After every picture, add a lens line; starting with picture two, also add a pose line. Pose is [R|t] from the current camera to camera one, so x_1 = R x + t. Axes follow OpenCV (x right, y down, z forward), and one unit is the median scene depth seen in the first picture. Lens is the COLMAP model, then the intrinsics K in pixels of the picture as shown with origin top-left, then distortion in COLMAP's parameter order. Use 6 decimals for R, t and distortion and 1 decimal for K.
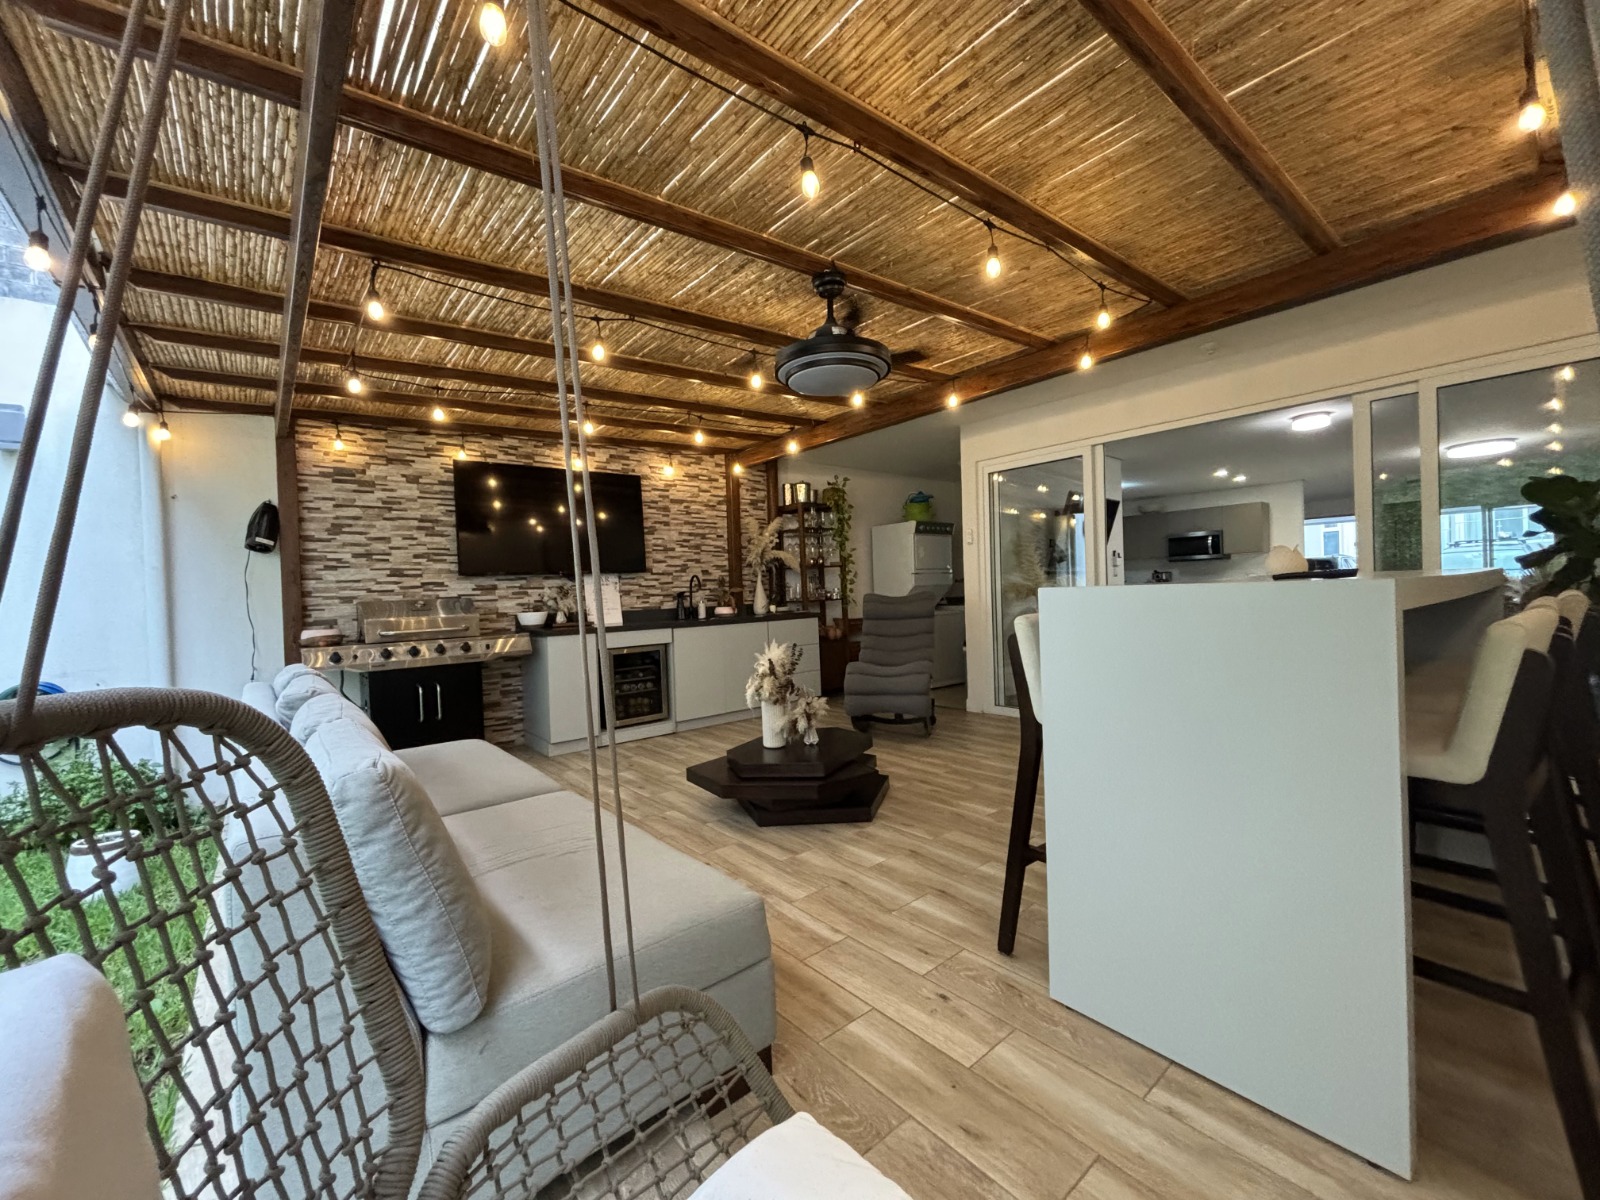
lens RADIAL K [[656.1, 0, 802.3], [0, 656.1, 592.9], [0, 0, 1]] dist [0.001239, -0.000027]
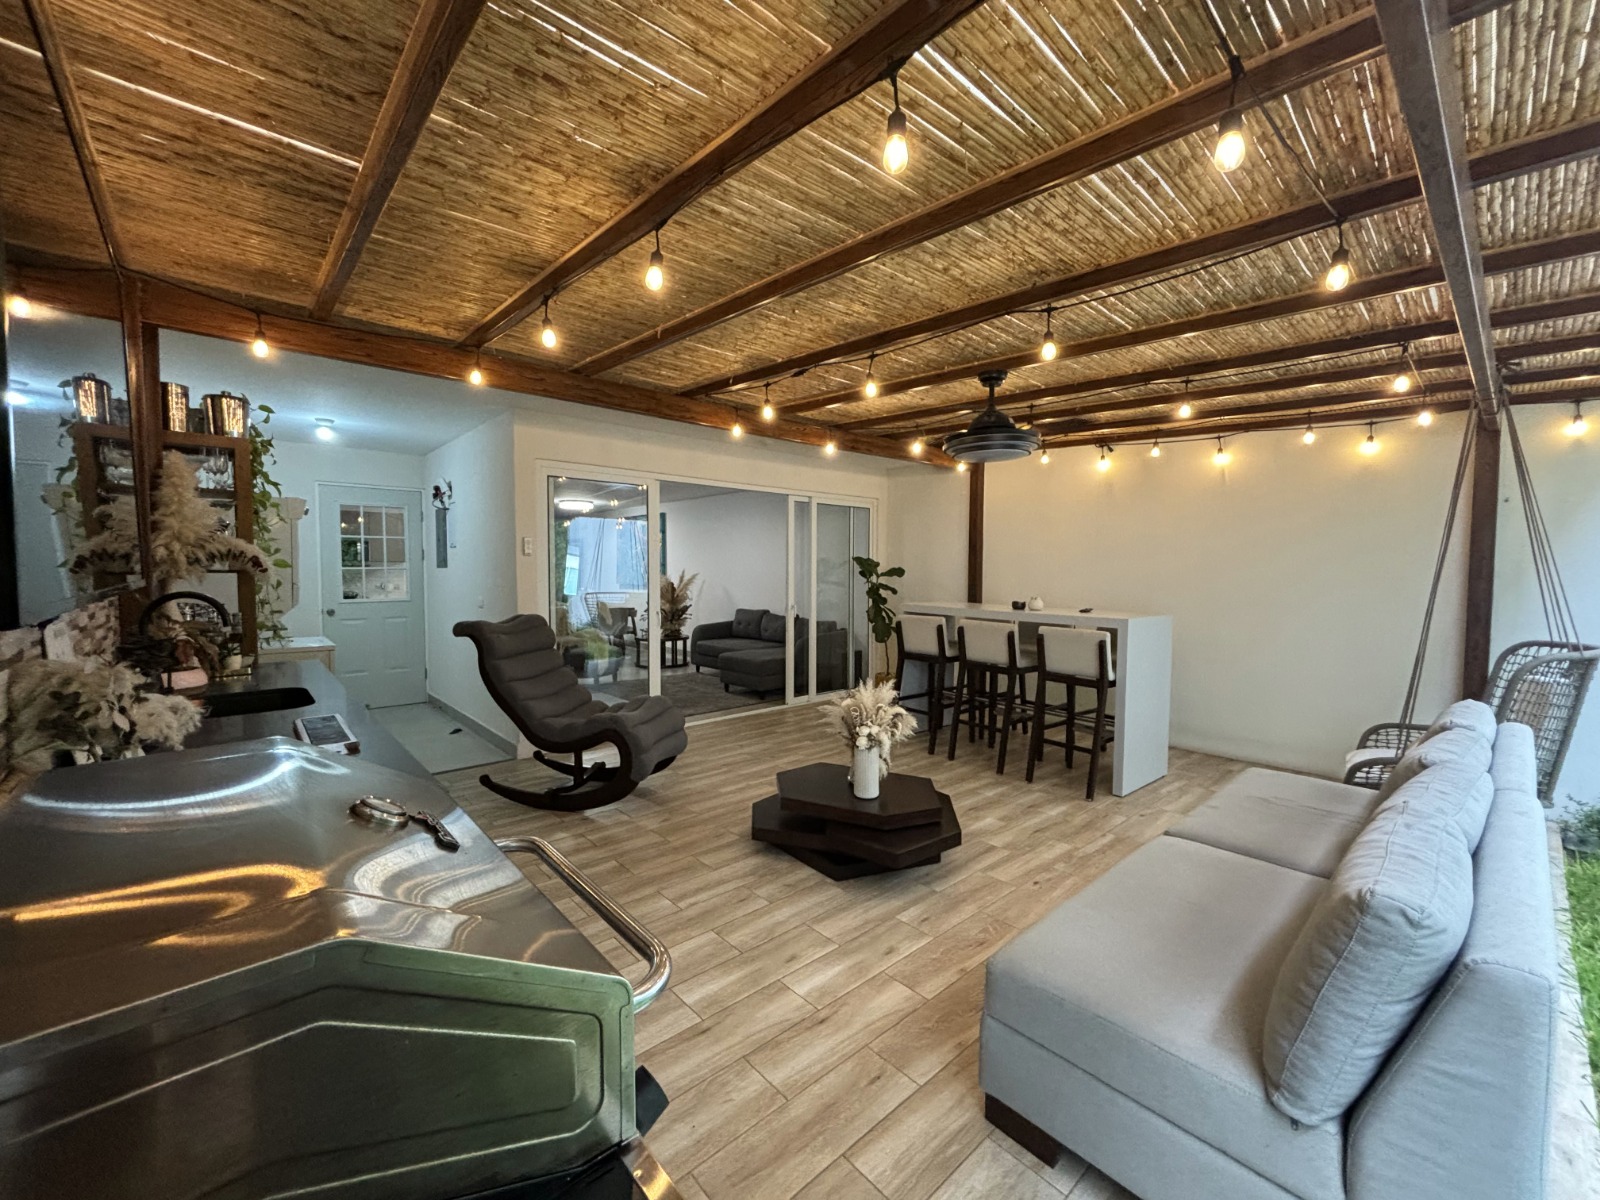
lens RADIAL K [[656.1, 0, 802.3], [0, 656.1, 592.9], [0, 0, 1]] dist [0.001239, -0.000027]
pose [[-0.041901, -0.000370, 0.999122, -0.577790], [0.000997, 0.999999, 0.000412, -0.024348], [-0.999121, 0.001014, -0.041901, 0.698213]]
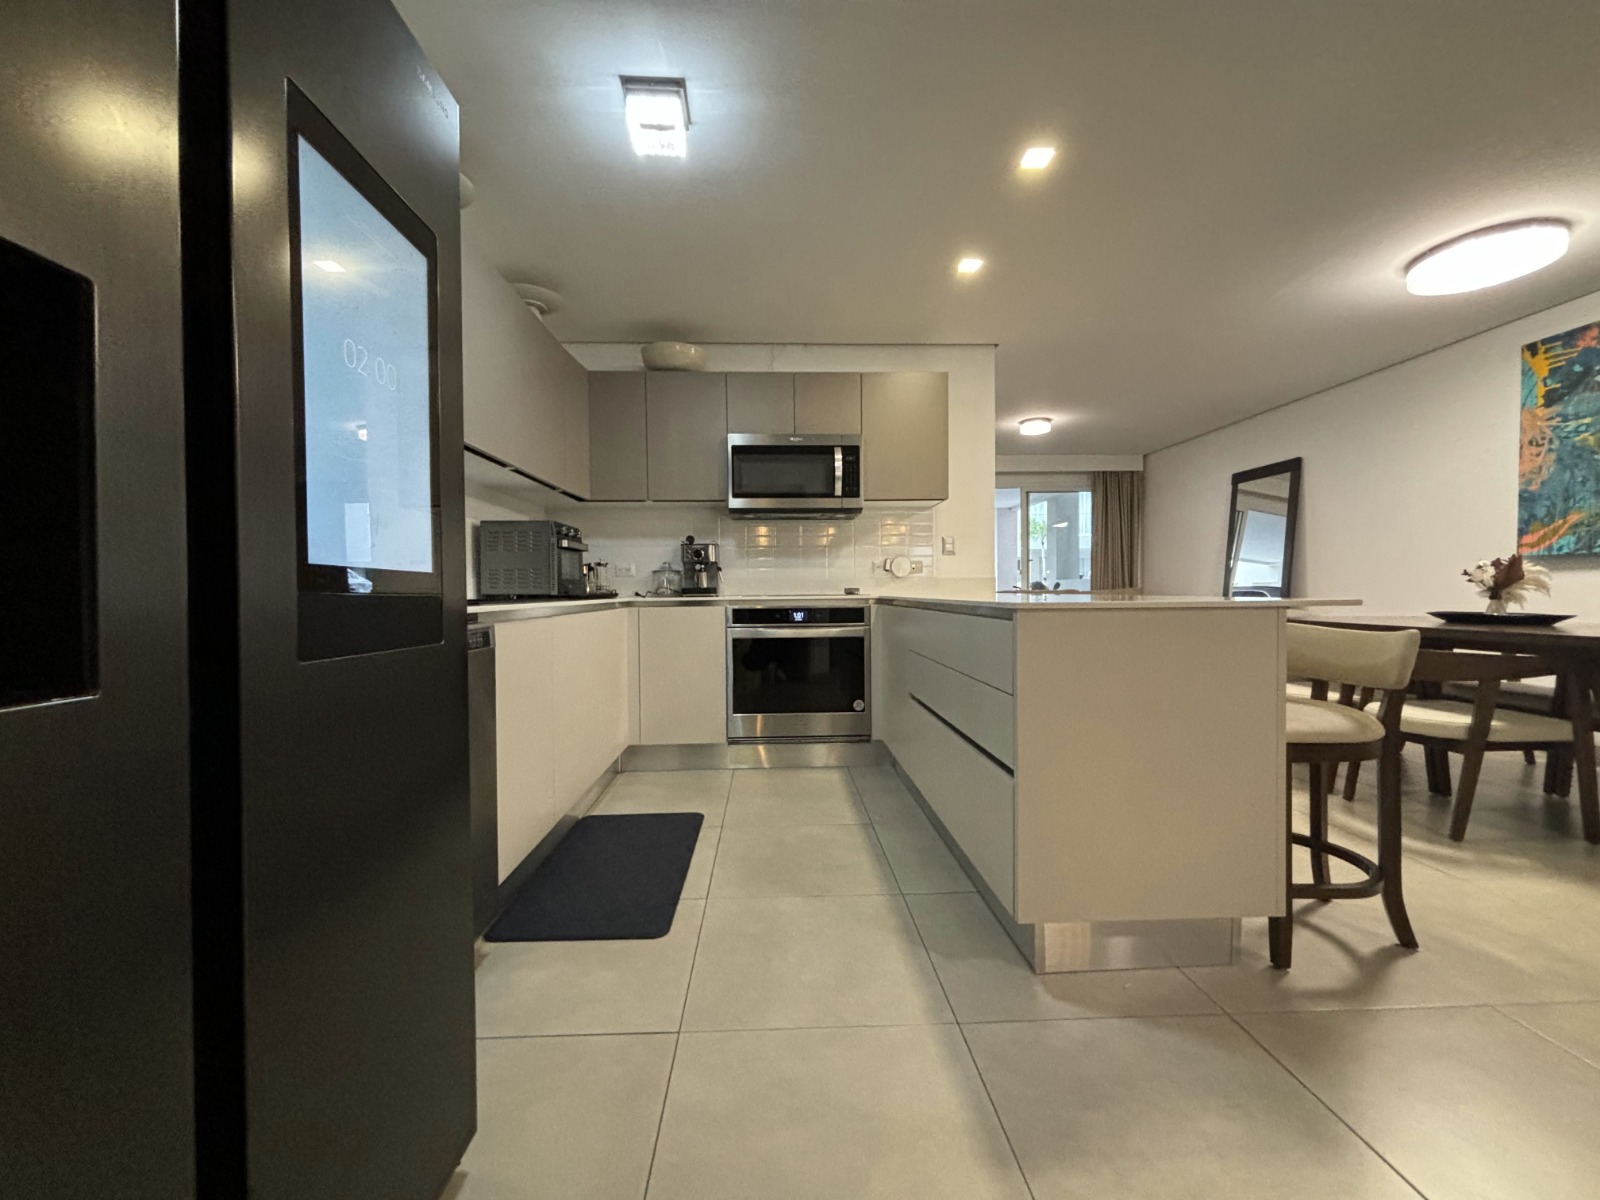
lens RADIAL K [[645.3, 0, 803.1], [0, 645.3, 590.4], [0, 0, 1]] dist [0.078231, -0.000008]
pose [[0.601182, 0.023799, 0.798758, 0.544558], [-0.006478, 0.999669, -0.024910, 0.005483], [-0.799086, 0.009802, 0.601137, 1.370027]]
